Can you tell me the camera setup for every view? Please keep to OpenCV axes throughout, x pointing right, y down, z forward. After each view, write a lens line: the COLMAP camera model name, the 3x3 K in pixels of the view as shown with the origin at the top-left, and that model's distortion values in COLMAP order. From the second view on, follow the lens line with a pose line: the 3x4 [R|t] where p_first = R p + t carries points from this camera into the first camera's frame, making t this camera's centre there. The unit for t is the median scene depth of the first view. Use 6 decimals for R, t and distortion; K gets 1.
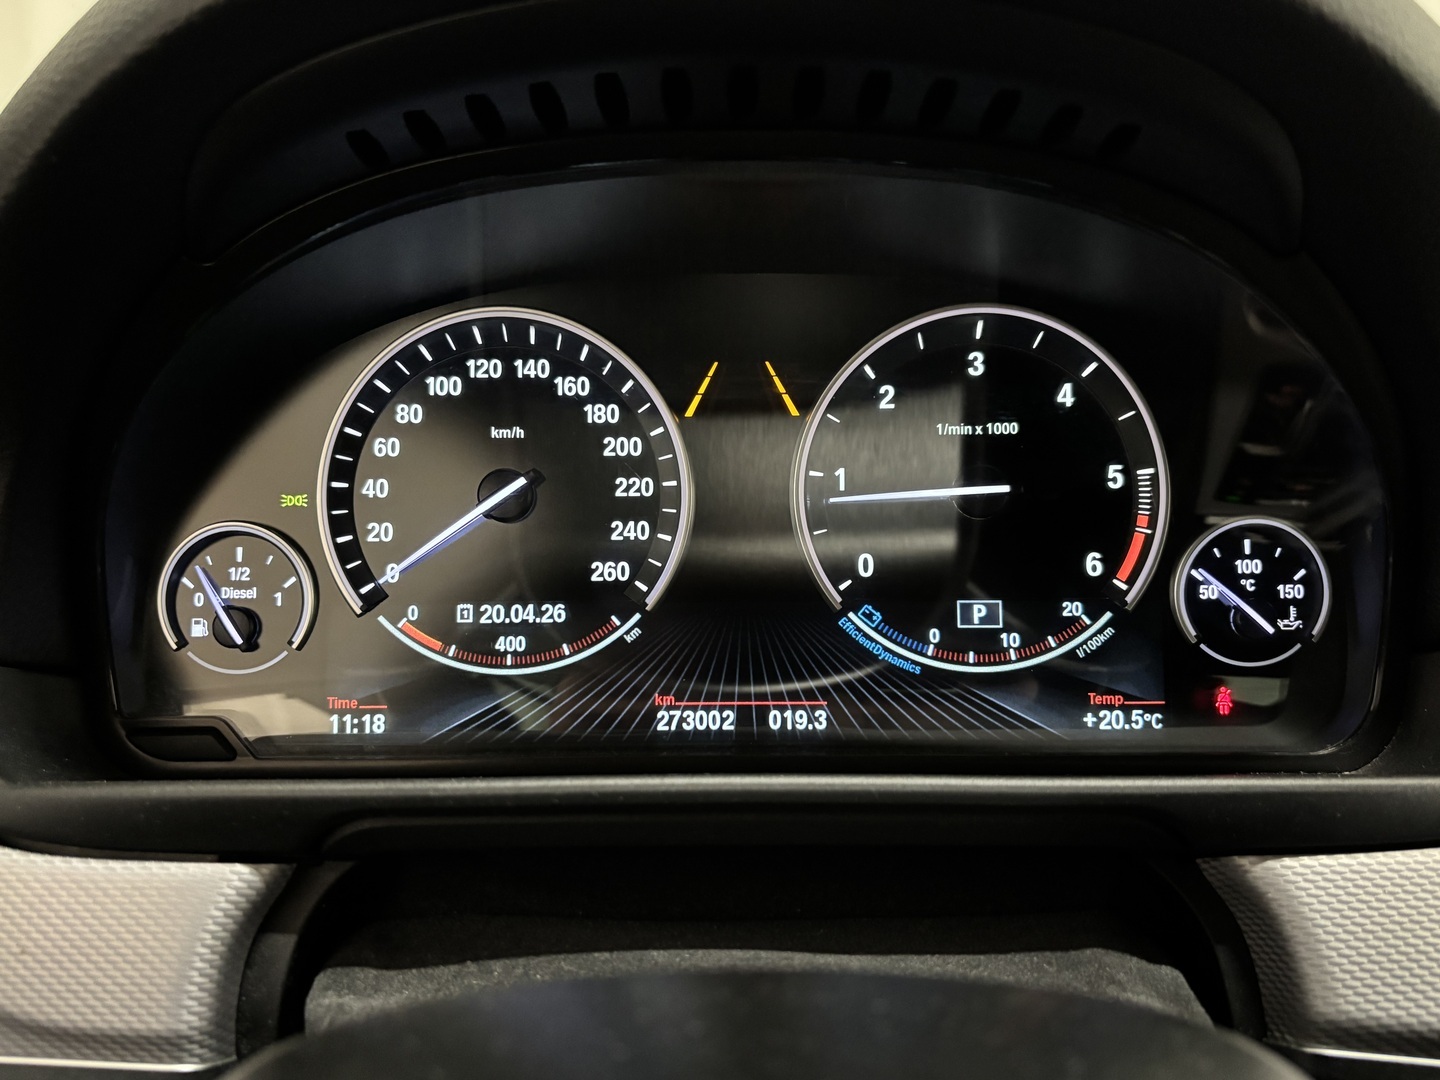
lens RADIAL K [[1155.7, 0, 741.8], [0, 1155.7, 544.2], [0, 0, 1]] dist [0.016173, 0.000564]
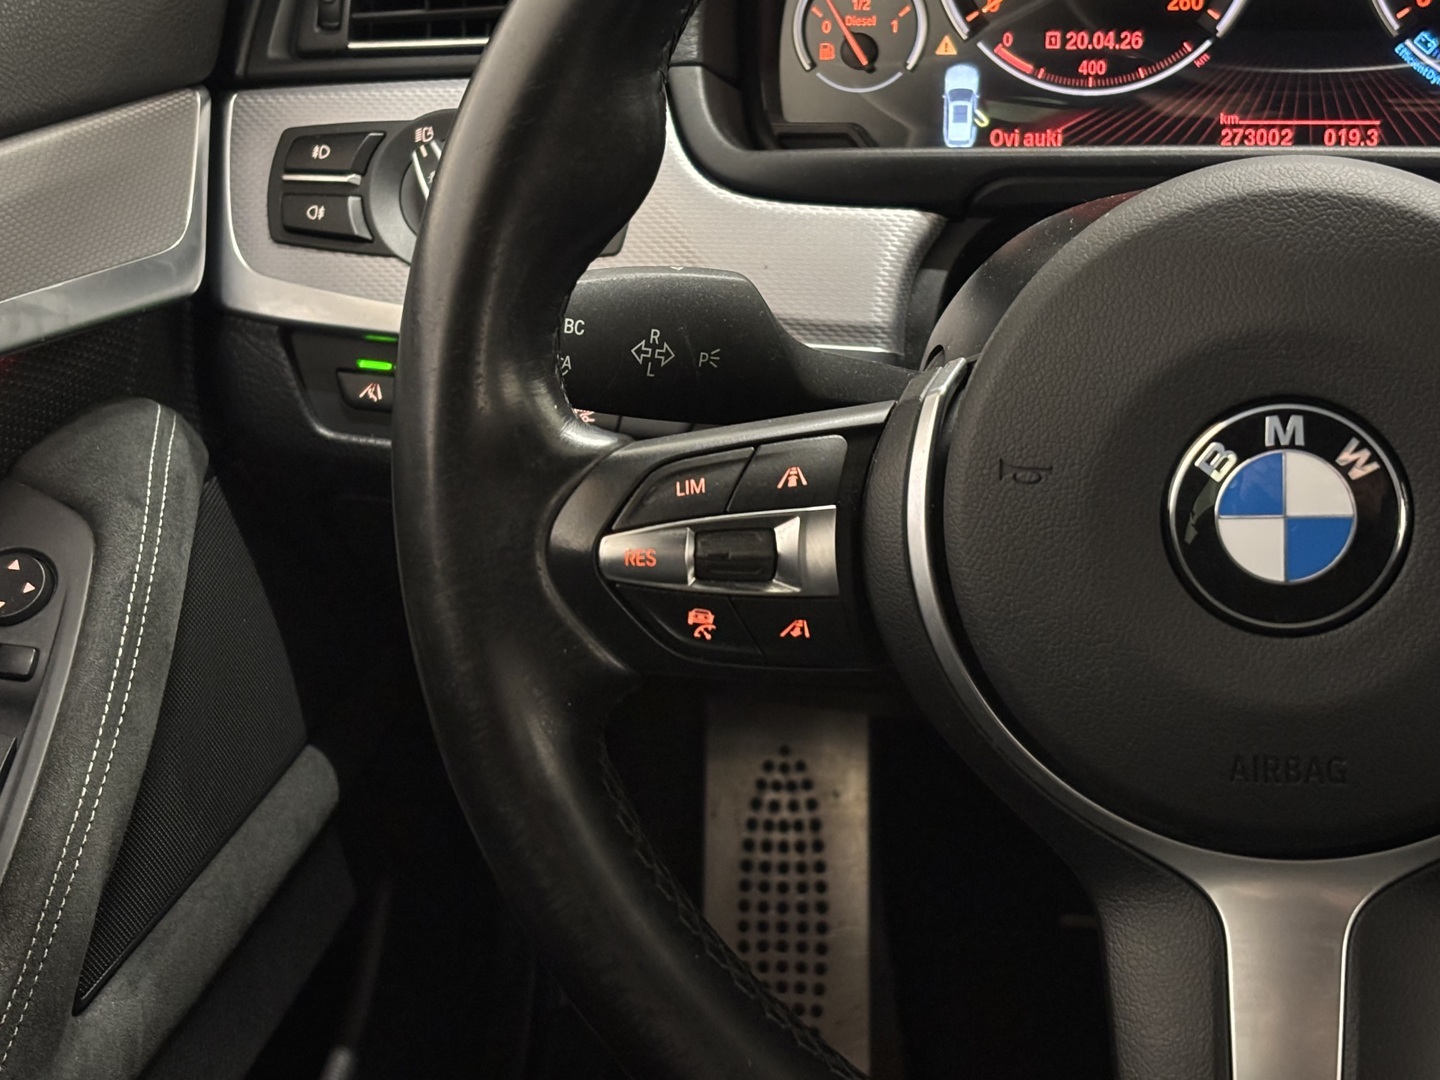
lens RADIAL K [[2473.1, 0, 720.0], [0, 2473.1, 533.6], [0, 0, 1]] dist [0.060216, 0.000000]
pose [[0.972707, 0.048984, -0.226807, 0.019232], [-0.007110, 0.983297, 0.181868, 0.095686], [0.231927, -0.175292, 0.956808, -1.500458]]
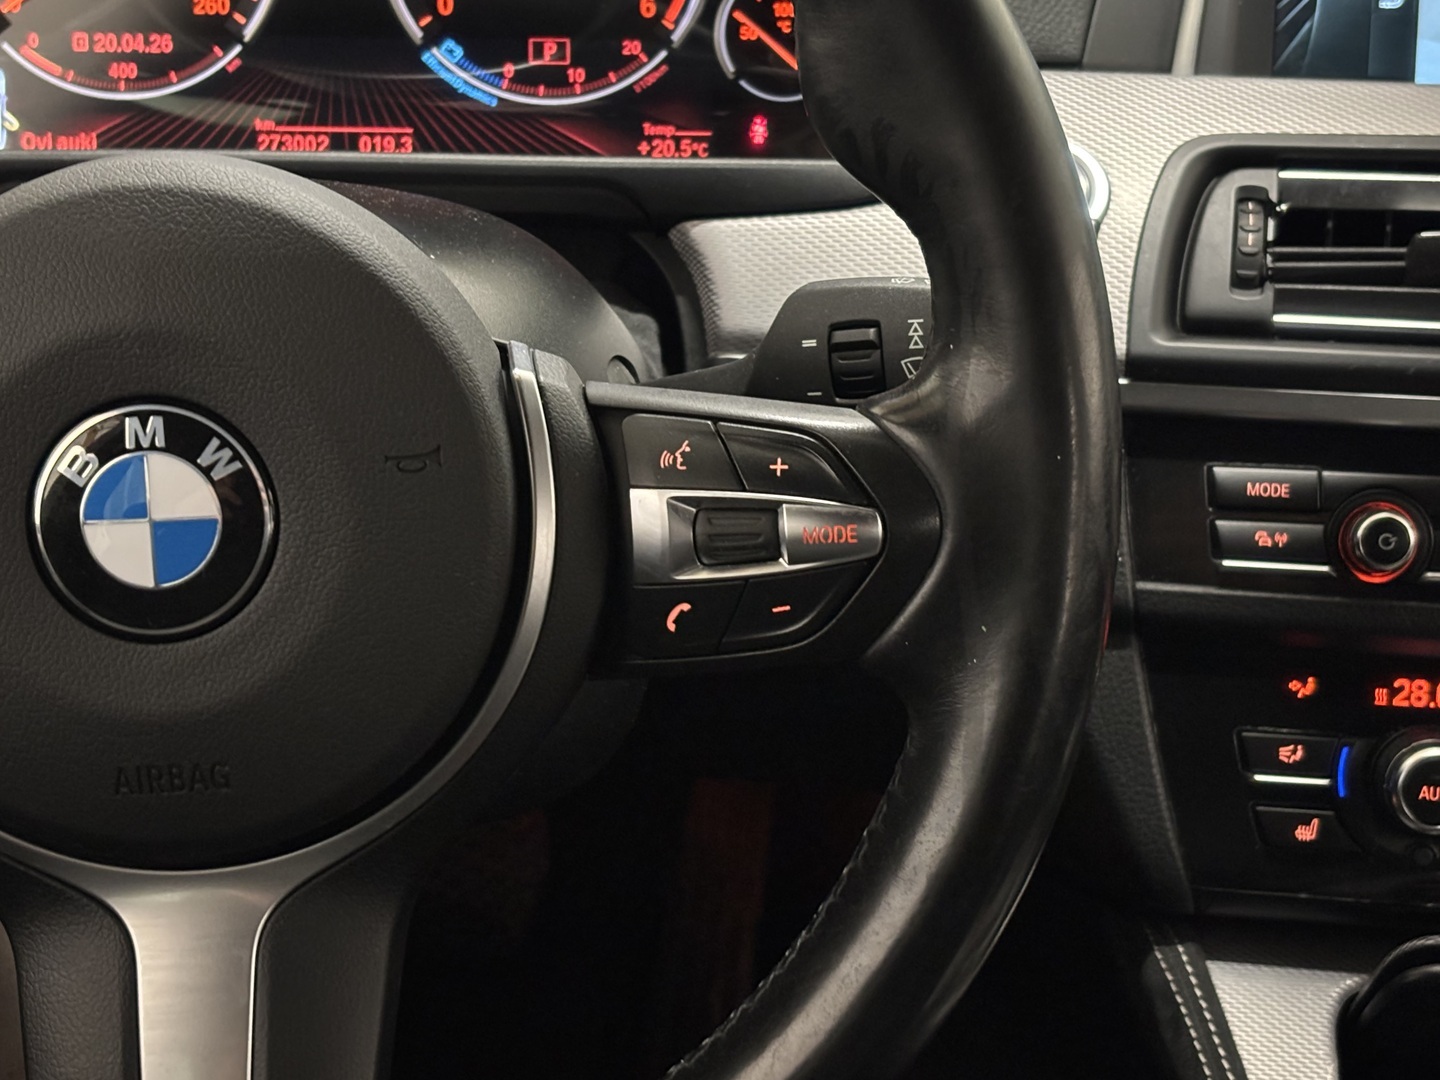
lens RADIAL K [[2473.1, 0, 729.5], [0, 2473.1, 539.1], [0, 0, 1]] dist [0.060216, 0.000000]
pose [[0.999463, 0.009152, 0.031460, 0.309597], [-0.014430, 0.985011, 0.171888, 0.110477], [-0.029415, -0.172250, 0.984614, -1.438097]]
